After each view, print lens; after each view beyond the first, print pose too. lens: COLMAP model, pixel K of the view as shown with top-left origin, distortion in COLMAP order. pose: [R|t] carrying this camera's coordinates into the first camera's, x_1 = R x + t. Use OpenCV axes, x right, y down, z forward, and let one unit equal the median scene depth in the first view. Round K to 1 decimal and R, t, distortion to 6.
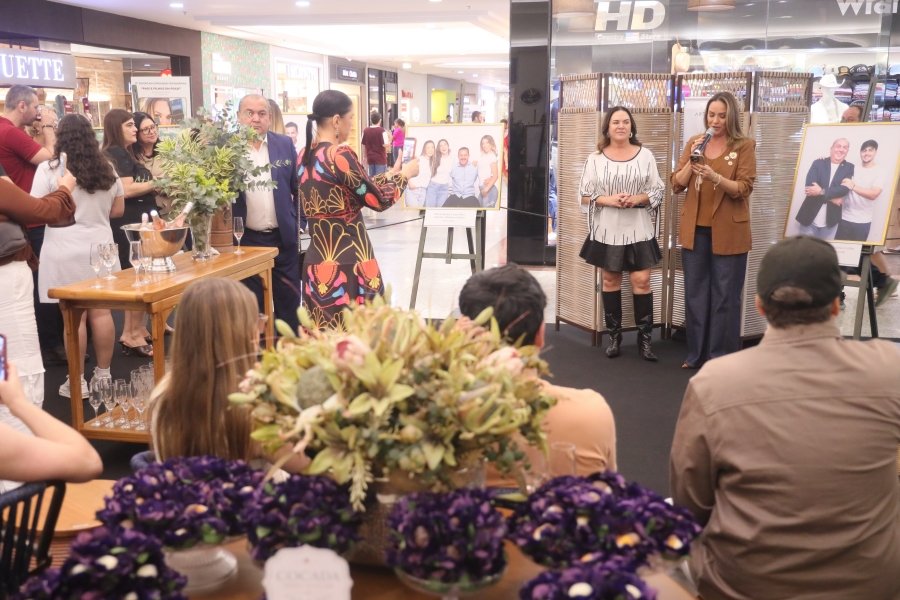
lens RADIAL K [[1112.4, 0, 450.0], [0, 1112.4, 300.0], [0, 0, 1]] dist [0.036950, 0.016664]
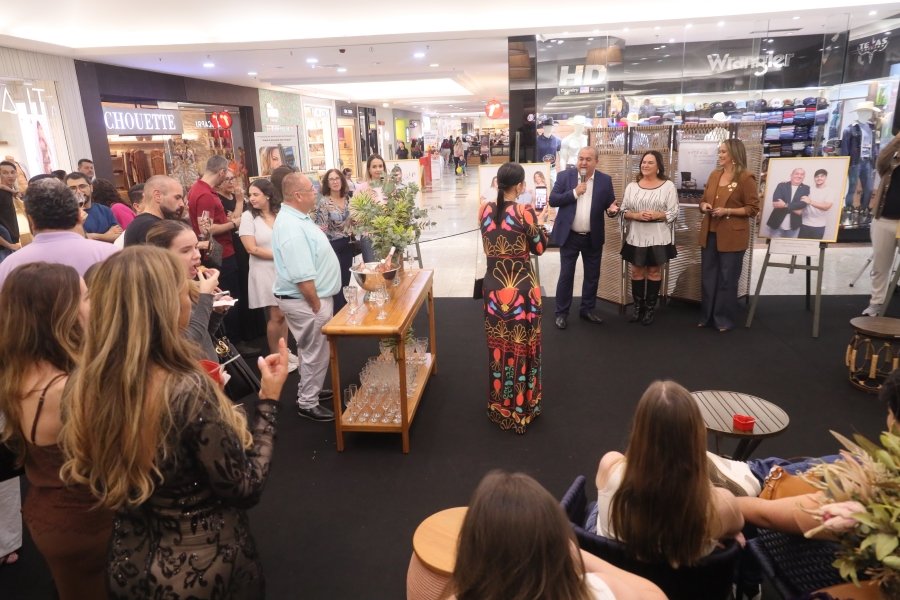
lens RADIAL K [[684.5, 0, 436.1], [0, 684.5, 297.8], [0, 0, 1]] dist [0.031327, 0.000532]
pose [[0.992331, -0.062056, 0.106901, -0.200980], [0.052506, 0.994562, 0.089942, -0.071804], [-0.111901, -0.083639, 0.990193, 0.123935]]
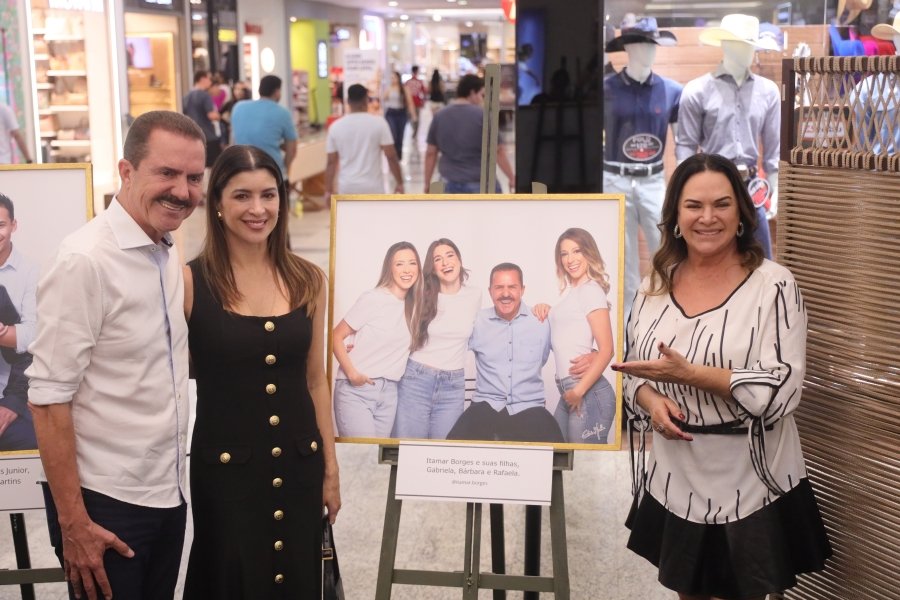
lens RADIAL K [[1352.0, 0, 452.9], [0, 1352.0, 289.2], [0, 0, 1]] dist [0.001397, -0.004533]
pose [[0.992558, -0.030604, 0.117860, -0.053219], [0.027703, 0.999274, 0.026171, -0.140544], [-0.118576, -0.022711, 0.992685, 0.587591]]
